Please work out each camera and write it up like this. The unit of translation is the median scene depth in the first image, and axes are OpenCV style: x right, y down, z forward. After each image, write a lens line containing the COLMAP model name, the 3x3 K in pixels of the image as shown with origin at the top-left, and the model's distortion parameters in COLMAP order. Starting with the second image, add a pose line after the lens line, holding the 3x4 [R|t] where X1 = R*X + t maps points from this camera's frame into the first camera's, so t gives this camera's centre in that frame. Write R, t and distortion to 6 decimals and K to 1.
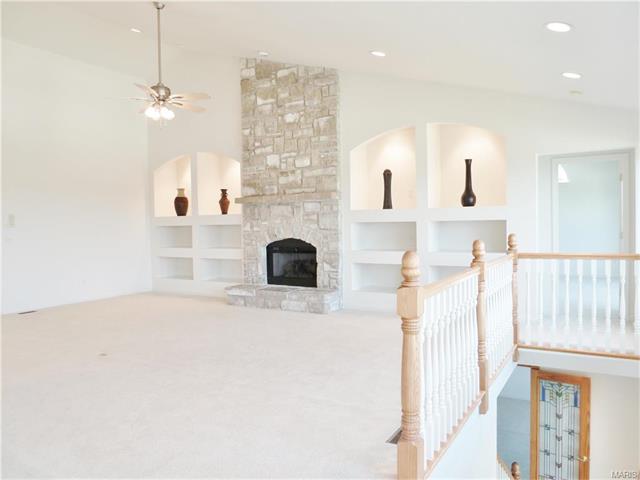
lens RADIAL K [[474.5, 0, 319.2], [0, 474.5, 237.6], [0, 0, 1]] dist [-0.038326, 0.007164]
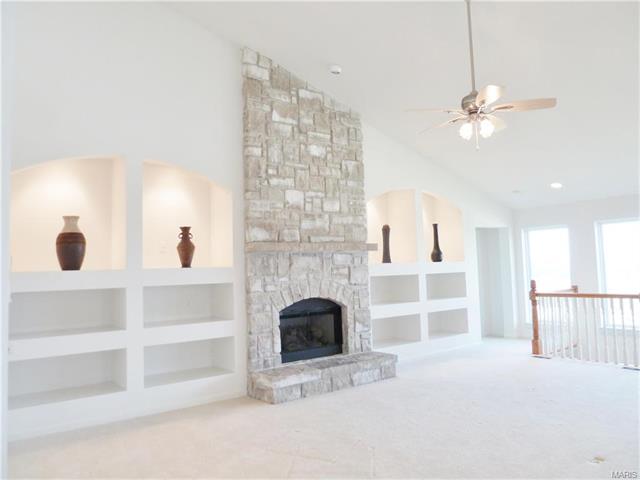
lens RADIAL K [[474.5, 0, 319.2], [0, 474.5, 237.6], [0, 0, 1]] dist [-0.038326, 0.007164]
pose [[0.378339, 0.068329, 0.923142, -0.811277], [0.053860, 0.993957, -0.095644, -0.022656], [-0.924099, 0.085906, 0.372372, 0.699585]]
